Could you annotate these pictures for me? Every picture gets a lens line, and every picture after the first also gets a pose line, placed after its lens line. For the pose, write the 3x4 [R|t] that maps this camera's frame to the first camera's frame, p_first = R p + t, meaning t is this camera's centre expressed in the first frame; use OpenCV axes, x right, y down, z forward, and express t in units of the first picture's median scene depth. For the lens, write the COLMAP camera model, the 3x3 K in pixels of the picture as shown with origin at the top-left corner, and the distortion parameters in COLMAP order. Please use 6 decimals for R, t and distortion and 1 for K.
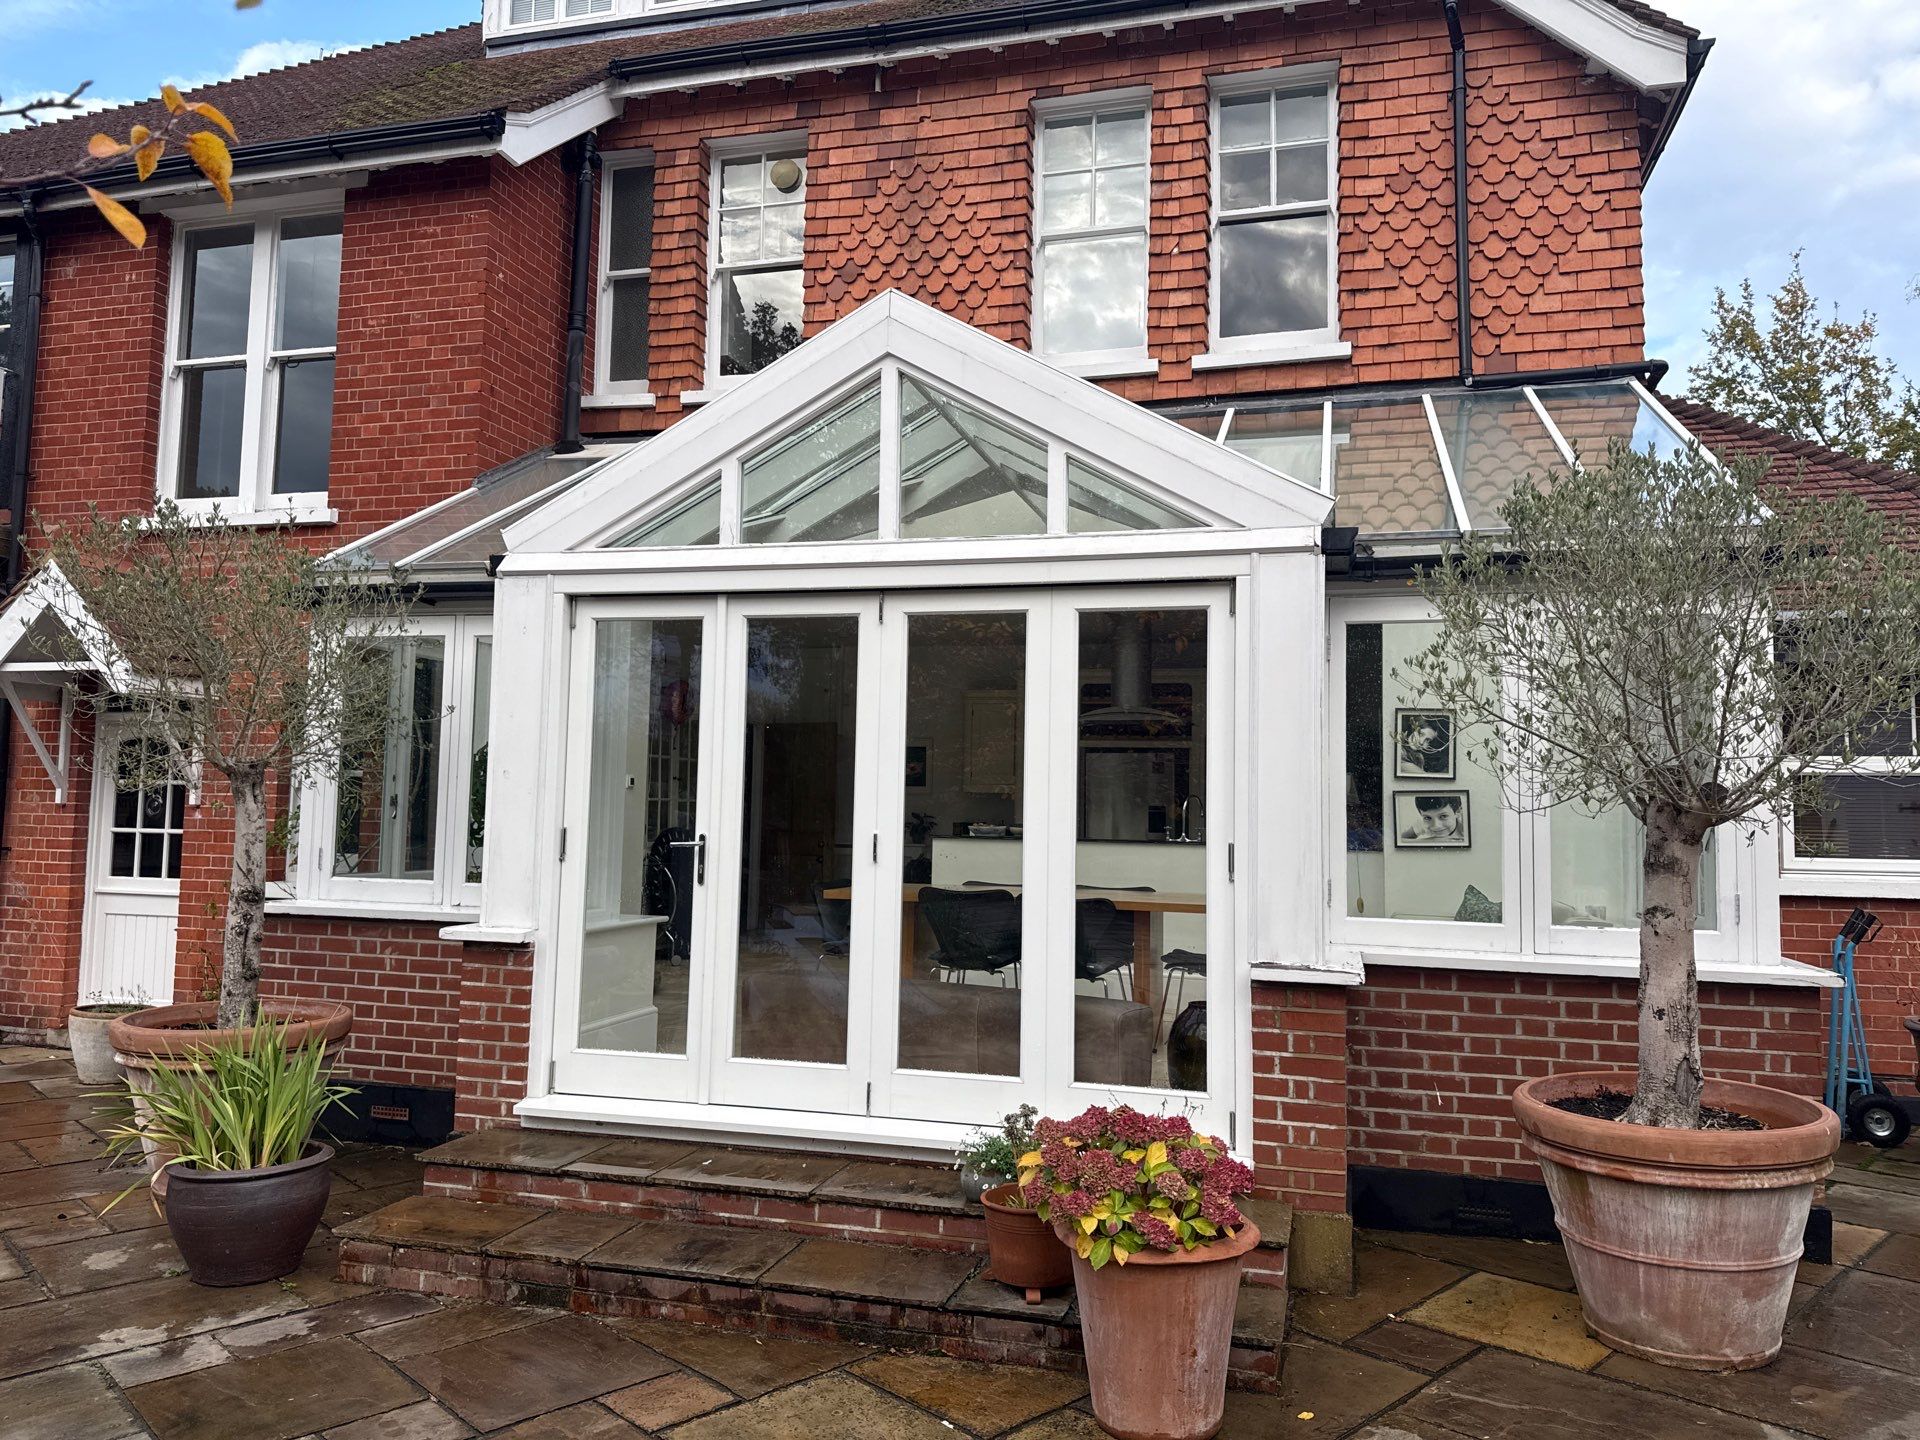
lens RADIAL K [[1335.2, 0, 958.9], [0, 1335.2, 715.7], [0, 0, 1]] dist [0.023645, -0.028229]
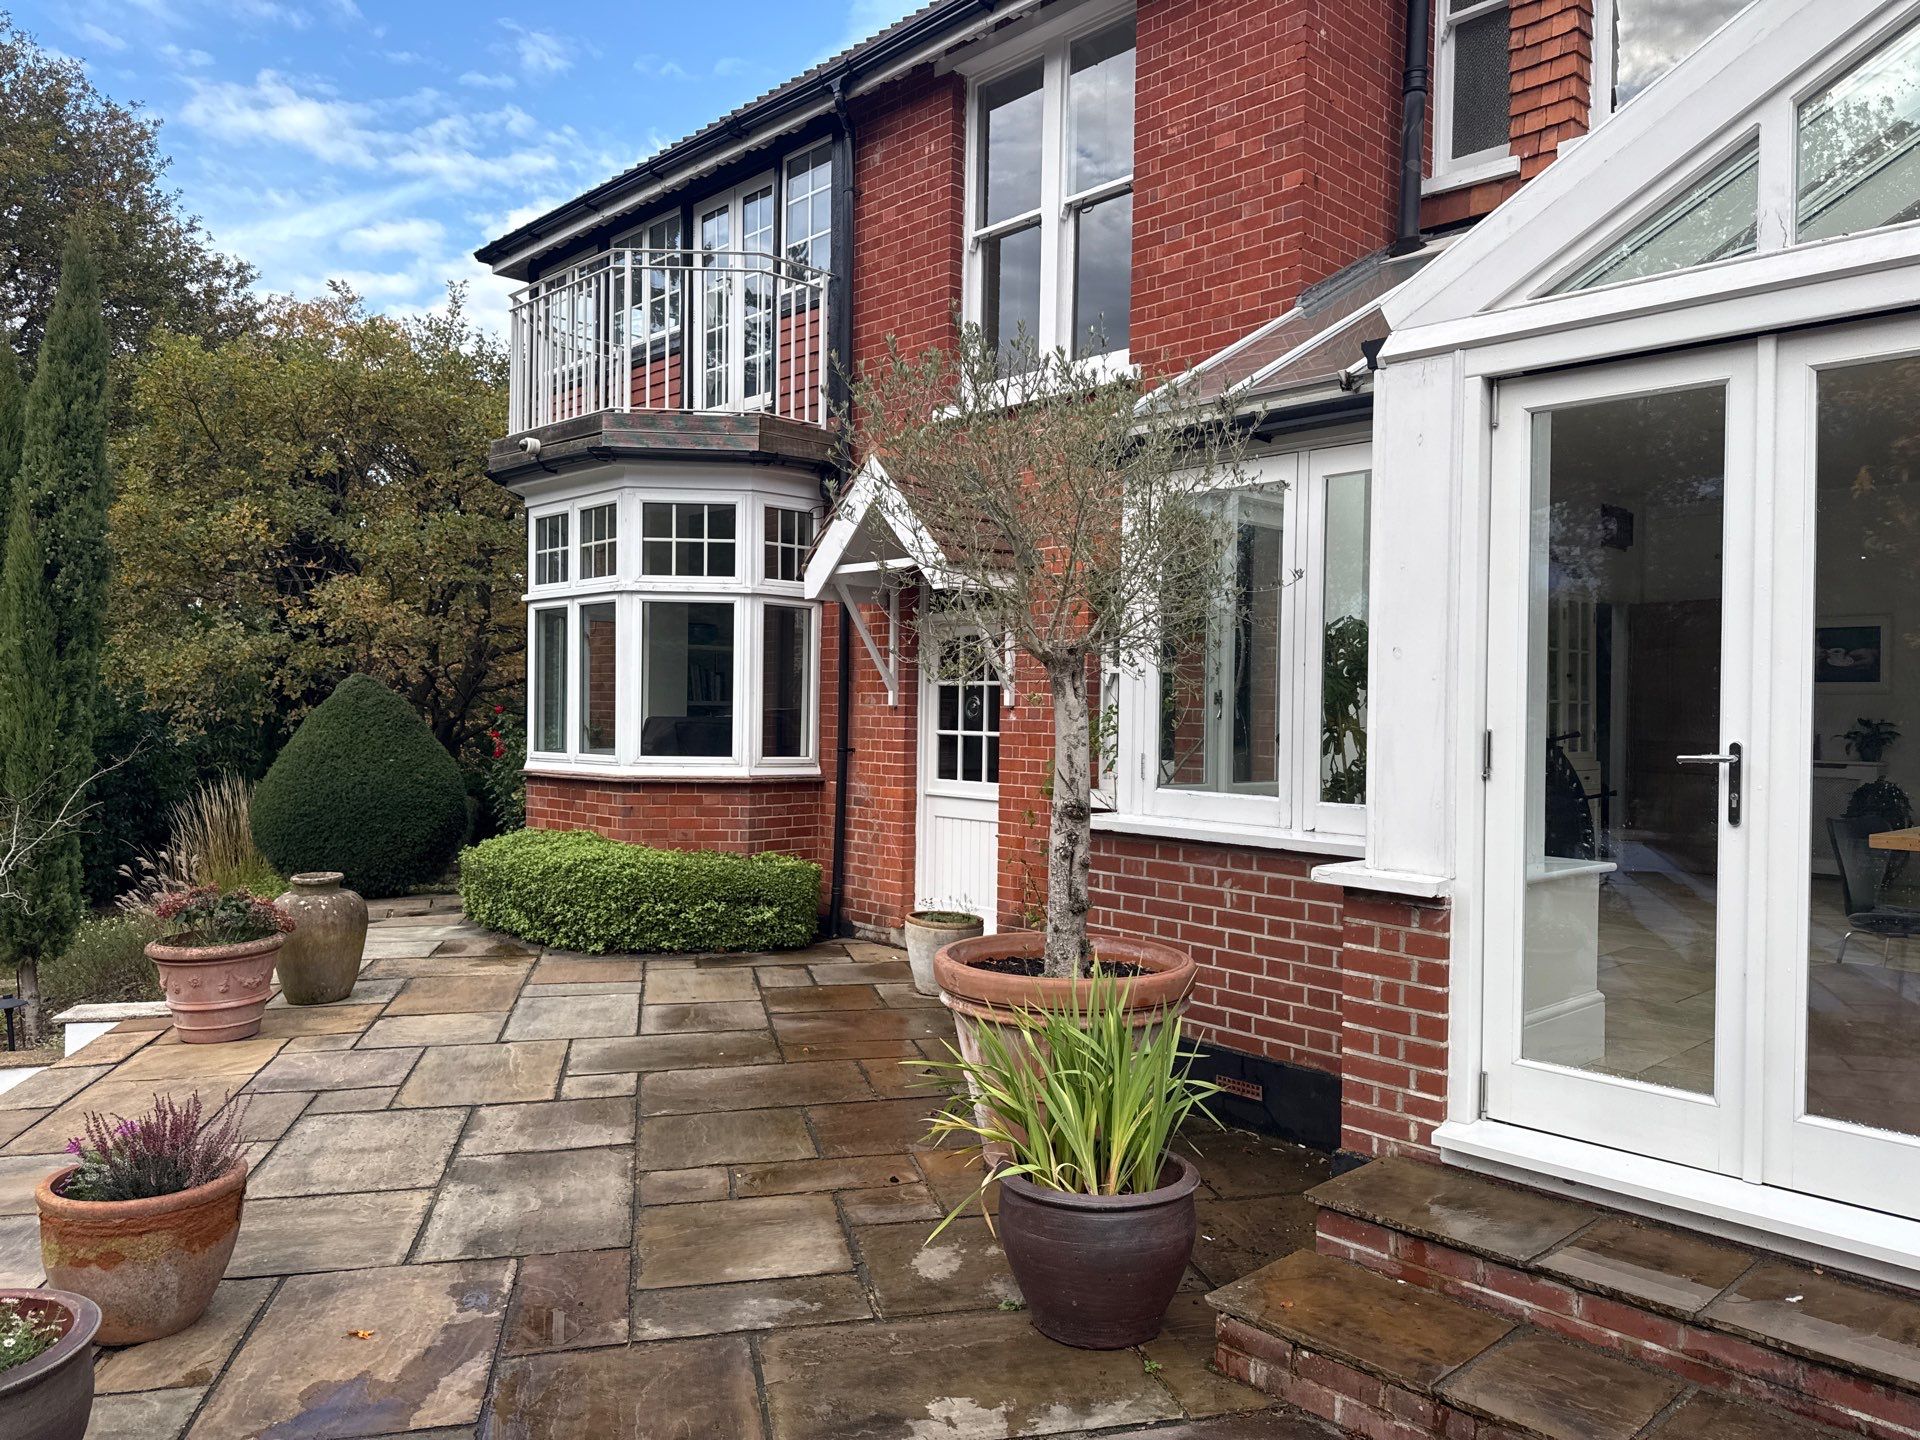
lens RADIAL K [[1335.2, 0, 958.9], [0, 1335.2, 715.7], [0, 0, 1]] dist [0.023645, -0.028229]
pose [[0.850986, -0.002643, -0.525181, -0.135953], [0.038938, 0.997553, 0.058072, 0.022166], [0.523742, -0.069868, 0.849007, 0.234119]]
